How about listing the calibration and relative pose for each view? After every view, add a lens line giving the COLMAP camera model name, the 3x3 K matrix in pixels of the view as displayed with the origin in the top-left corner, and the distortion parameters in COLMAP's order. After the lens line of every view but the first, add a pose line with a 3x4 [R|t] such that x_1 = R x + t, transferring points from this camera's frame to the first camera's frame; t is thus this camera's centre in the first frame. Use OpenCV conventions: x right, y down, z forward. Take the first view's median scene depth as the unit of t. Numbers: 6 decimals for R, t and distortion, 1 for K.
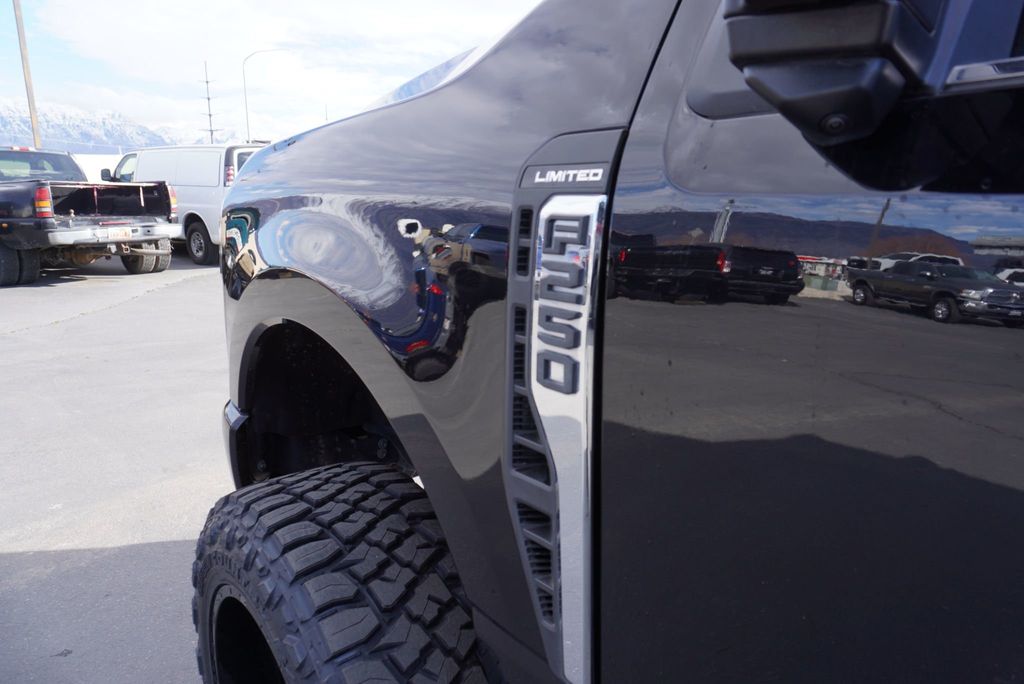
lens RADIAL K [[699.8, 0, 512.0], [0, 699.8, 342.0], [0, 0, 1]] dist [-0.007823, -0.001047]
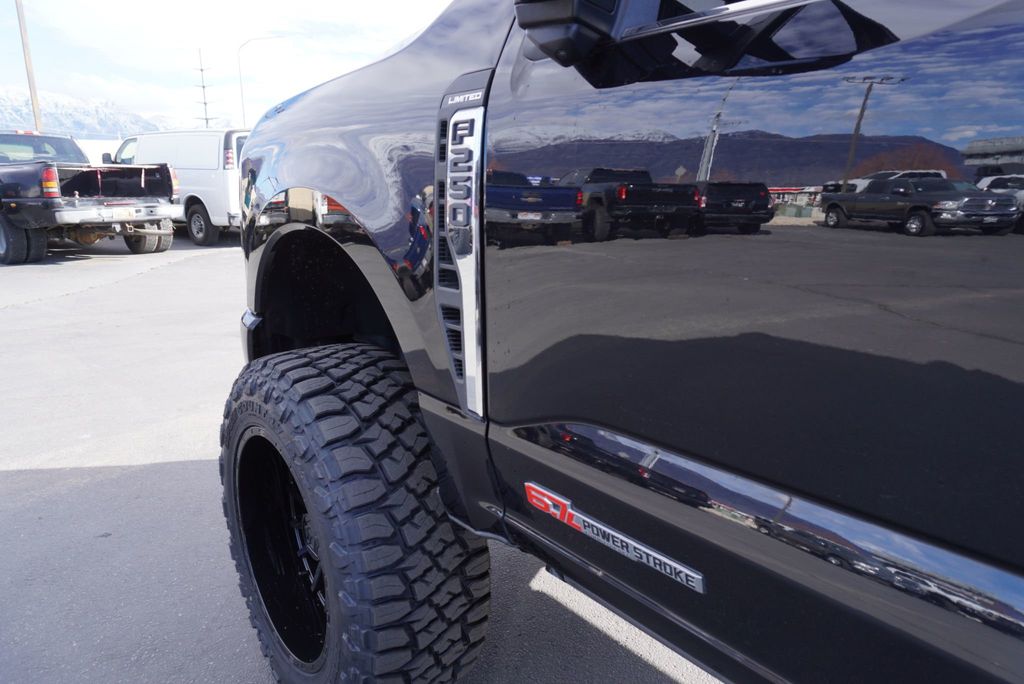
lens RADIAL K [[711.8, 0, 512.0], [0, 711.8, 342.0], [0, 0, 1]] dist [-0.013457, -0.000478]
pose [[0.999997, 0.002589, -0.000508, 0.042631], [-0.002584, 0.999950, 0.009686, 0.073539], [0.000533, -0.009685, 0.999953, -0.159199]]
